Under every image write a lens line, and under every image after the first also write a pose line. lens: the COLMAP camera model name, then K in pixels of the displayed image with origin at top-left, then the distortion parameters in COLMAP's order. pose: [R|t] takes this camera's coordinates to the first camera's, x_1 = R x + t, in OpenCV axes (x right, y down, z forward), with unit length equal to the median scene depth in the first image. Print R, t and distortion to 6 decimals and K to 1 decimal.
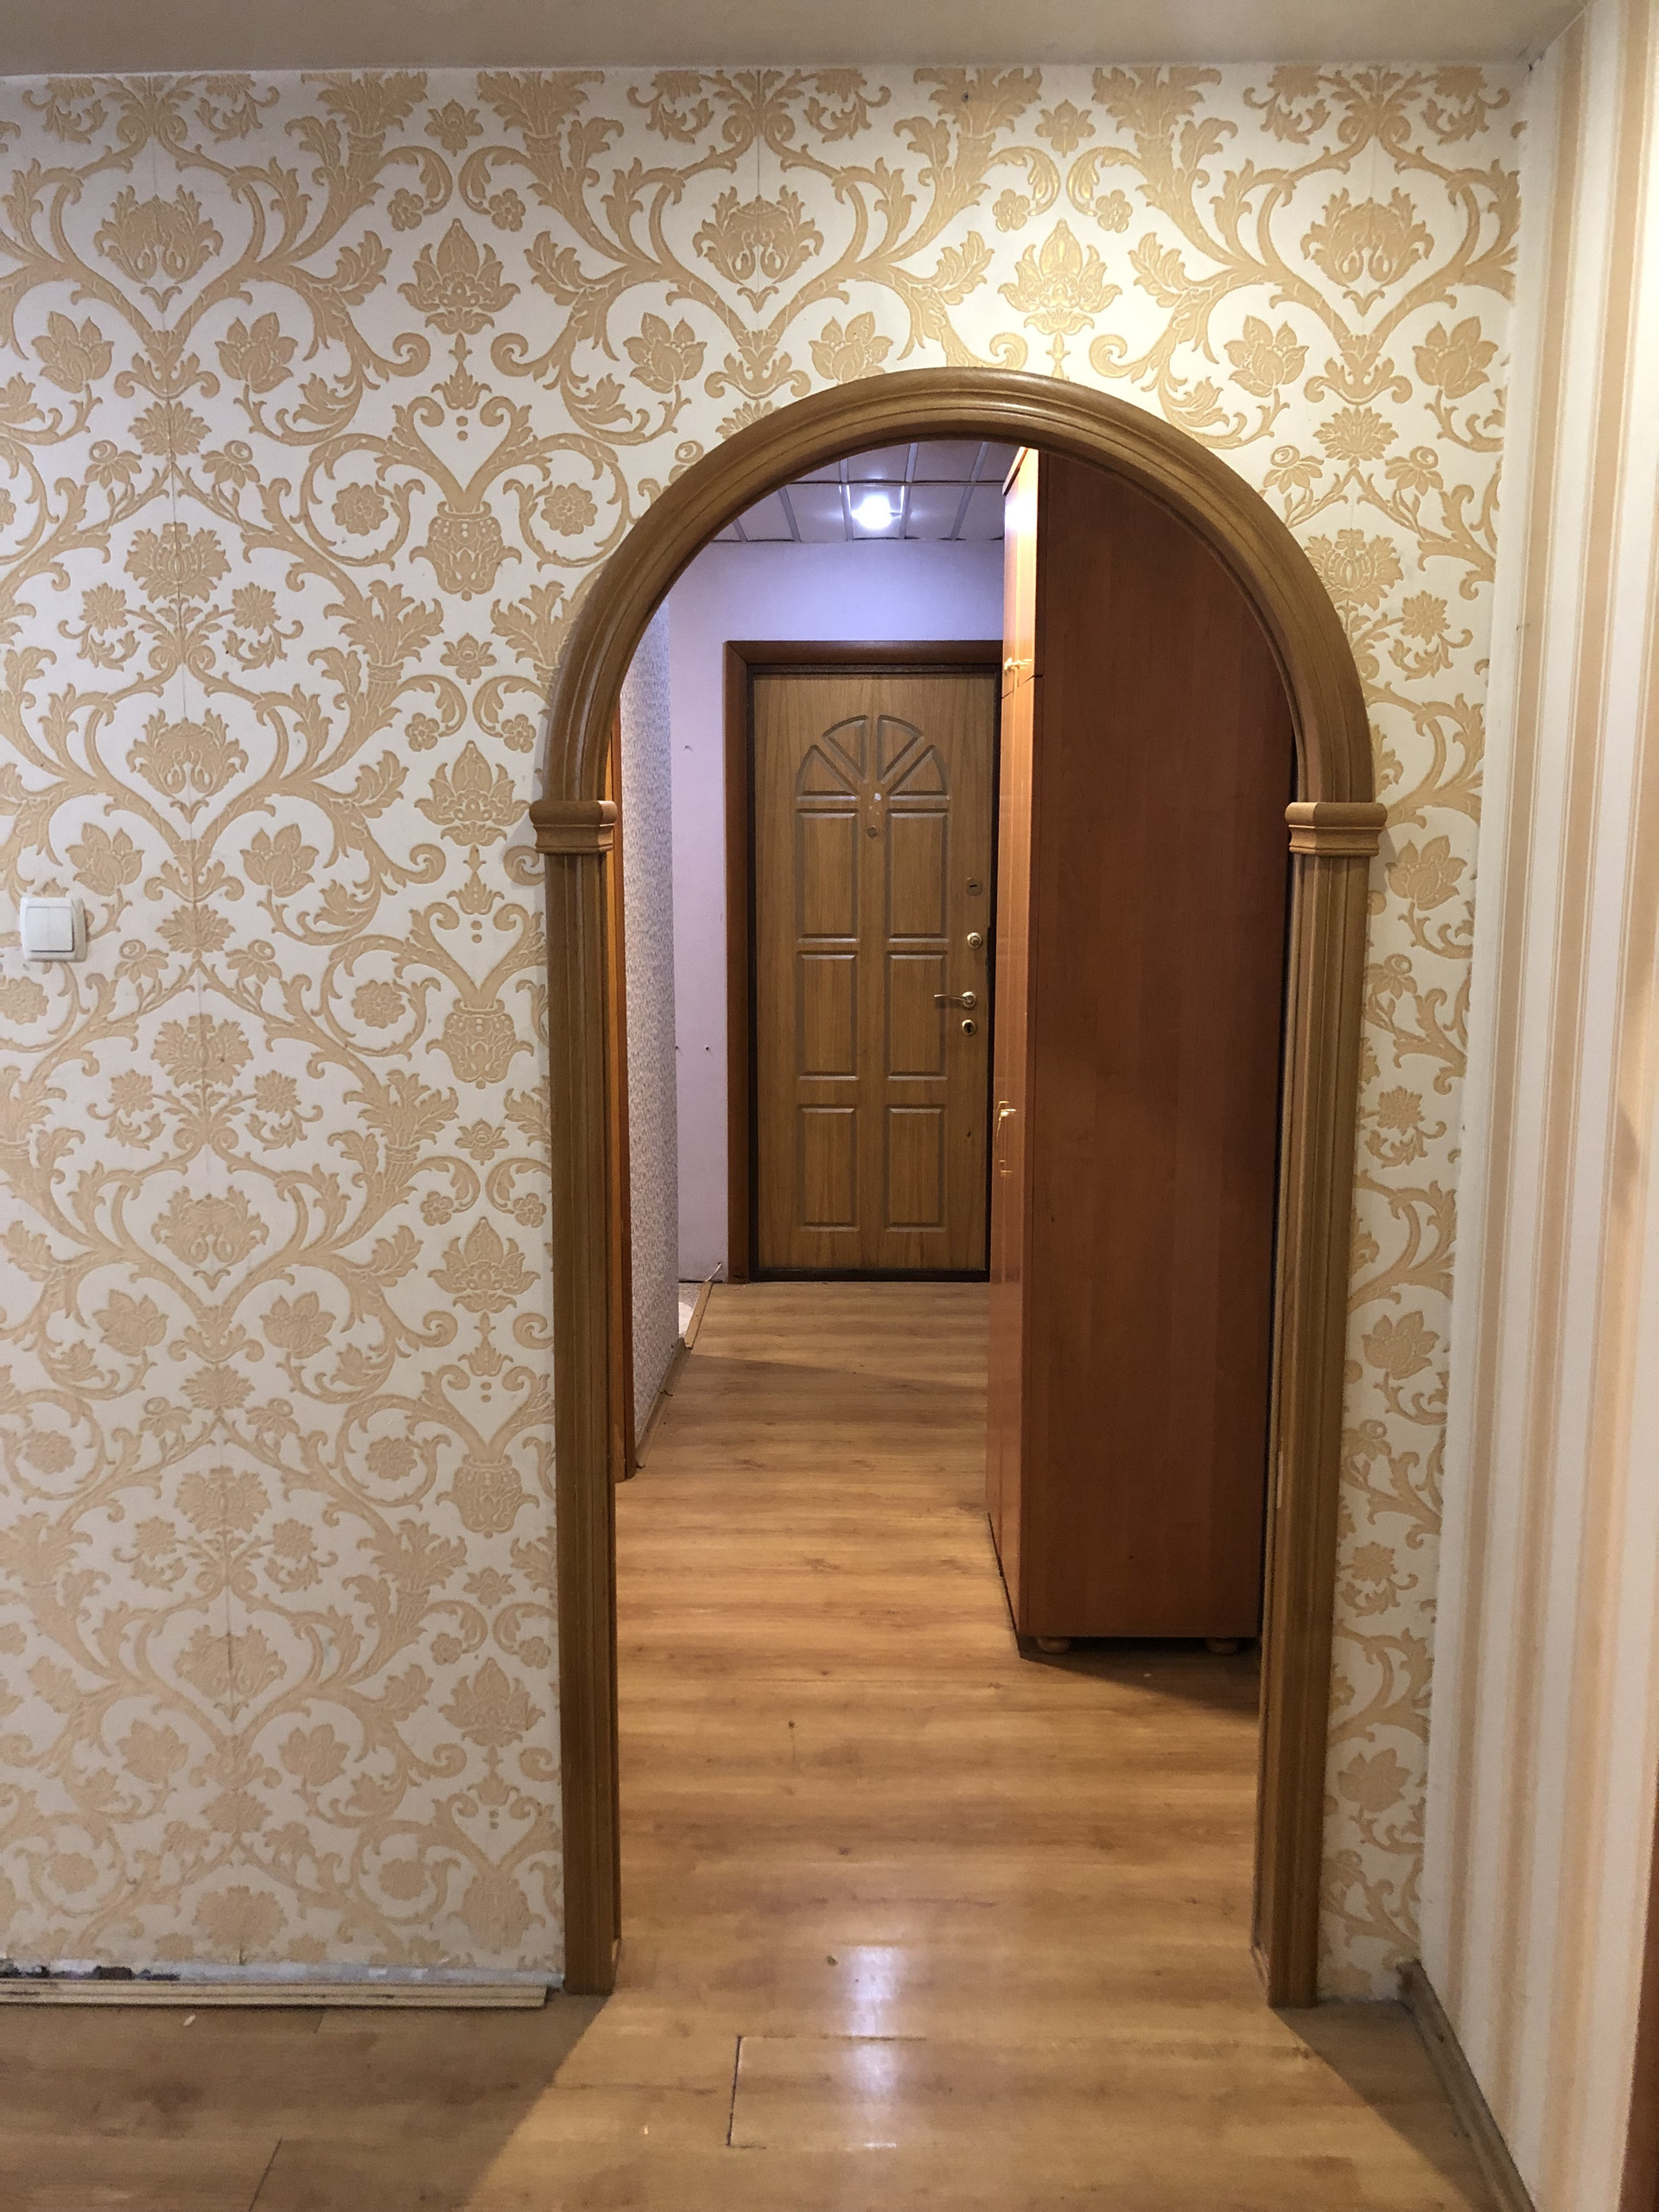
lens RADIAL K [[1905.4, 0, 829.5], [0, 1905.4, 1106.0], [0, 0, 1]] dist [-0.042473, 0.130814]
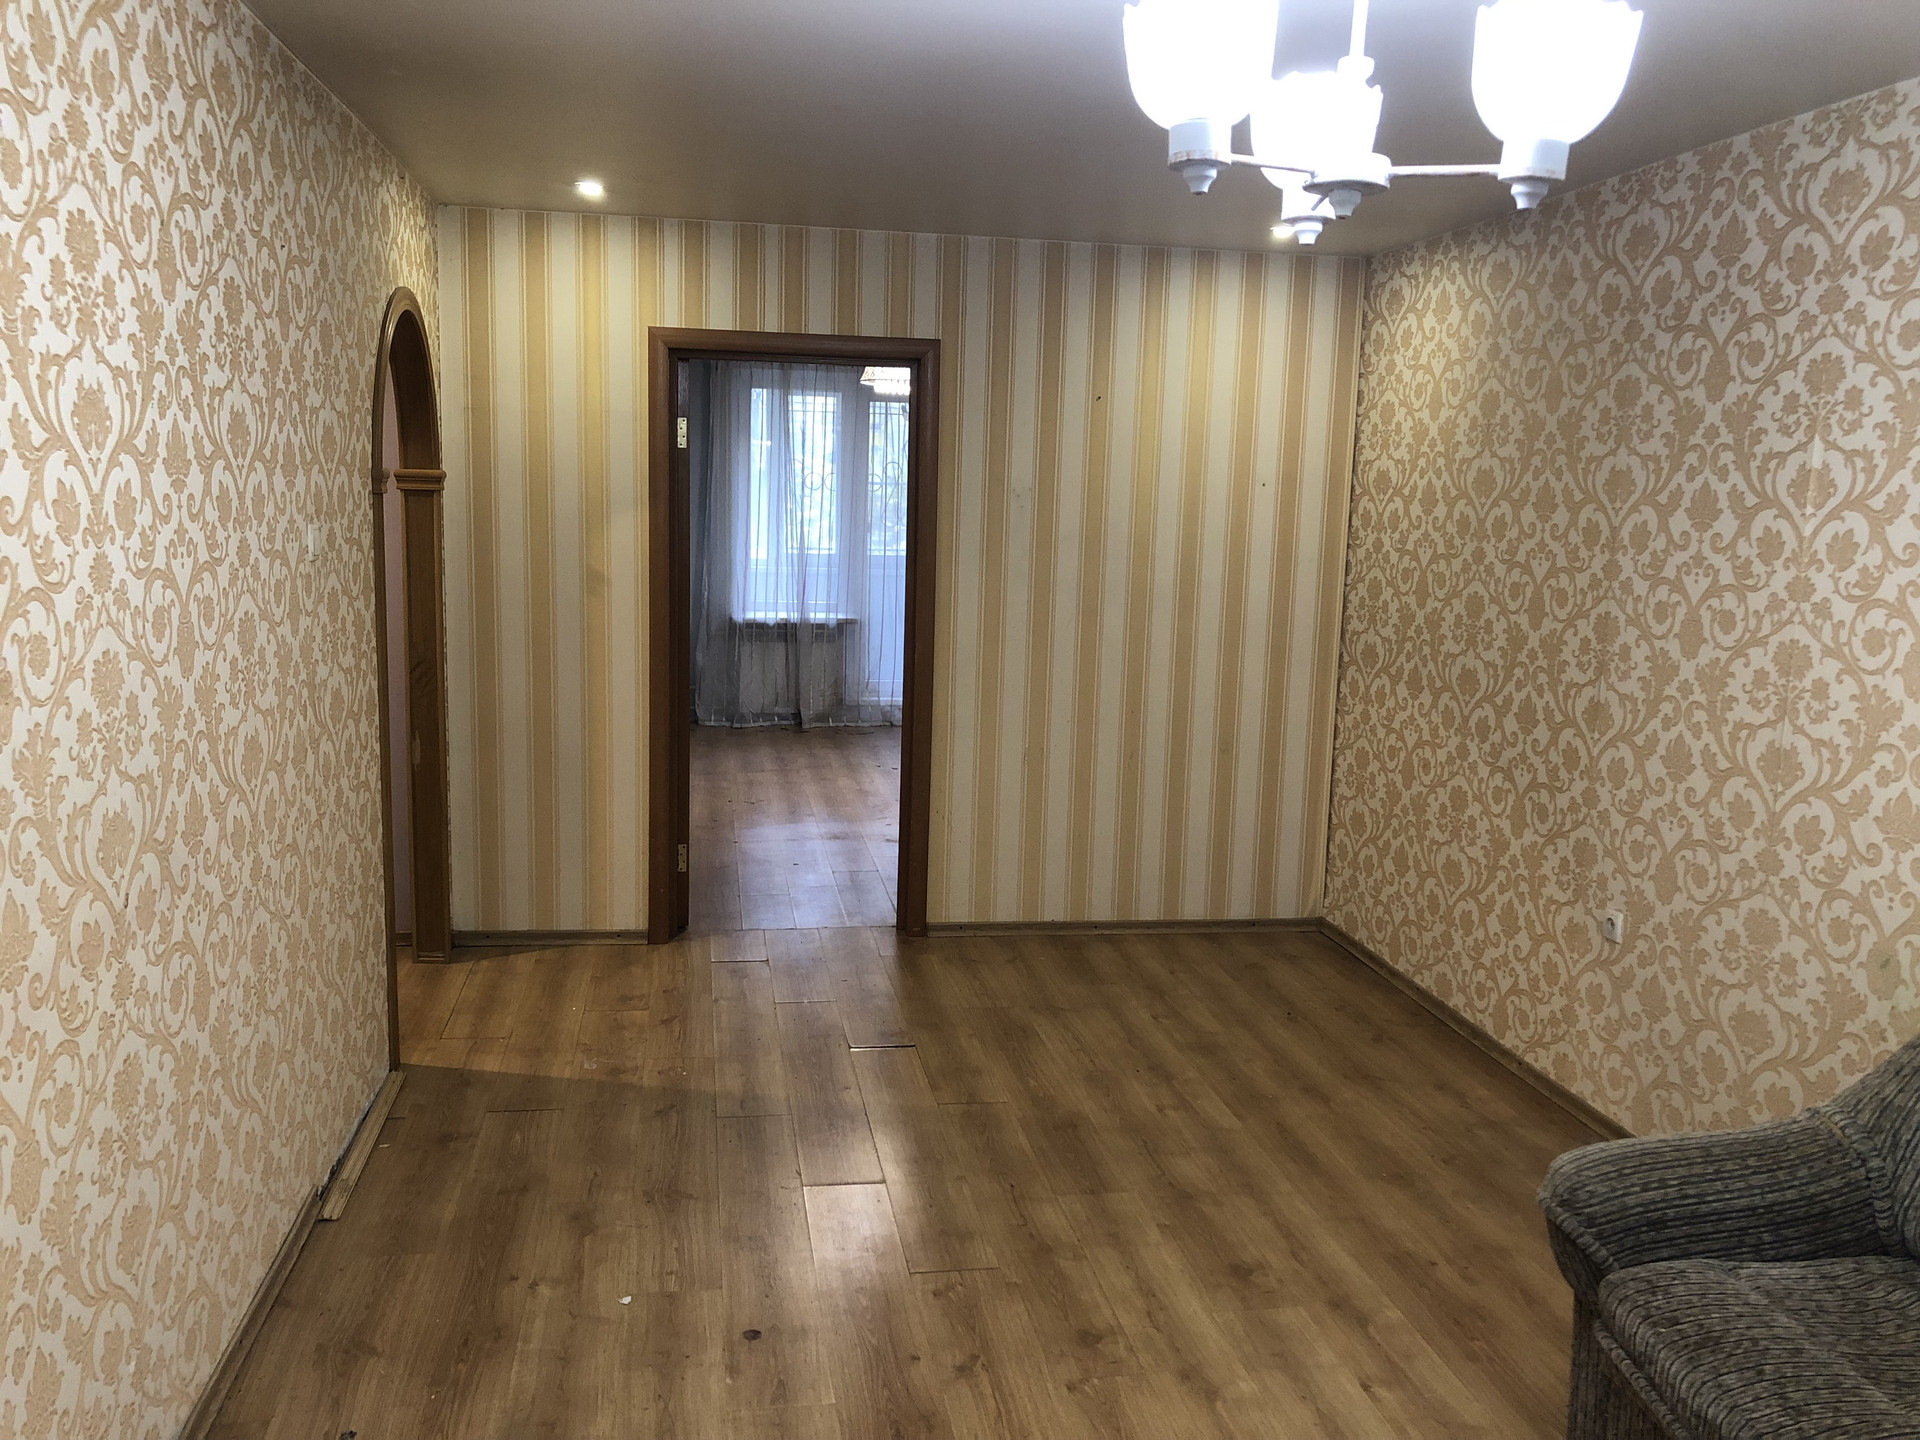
lens RADIAL K [[1653.8, 0, 960.0], [0, 1653.8, 720.0], [0, 0, 1]] dist [-0.042473, 0.130814]
pose [[0.202812, 0.139739, -0.969196, 1.222638], [-0.187122, 0.977056, 0.101715, 0.015712], [0.961172, 0.160729, 0.224307, -0.047001]]
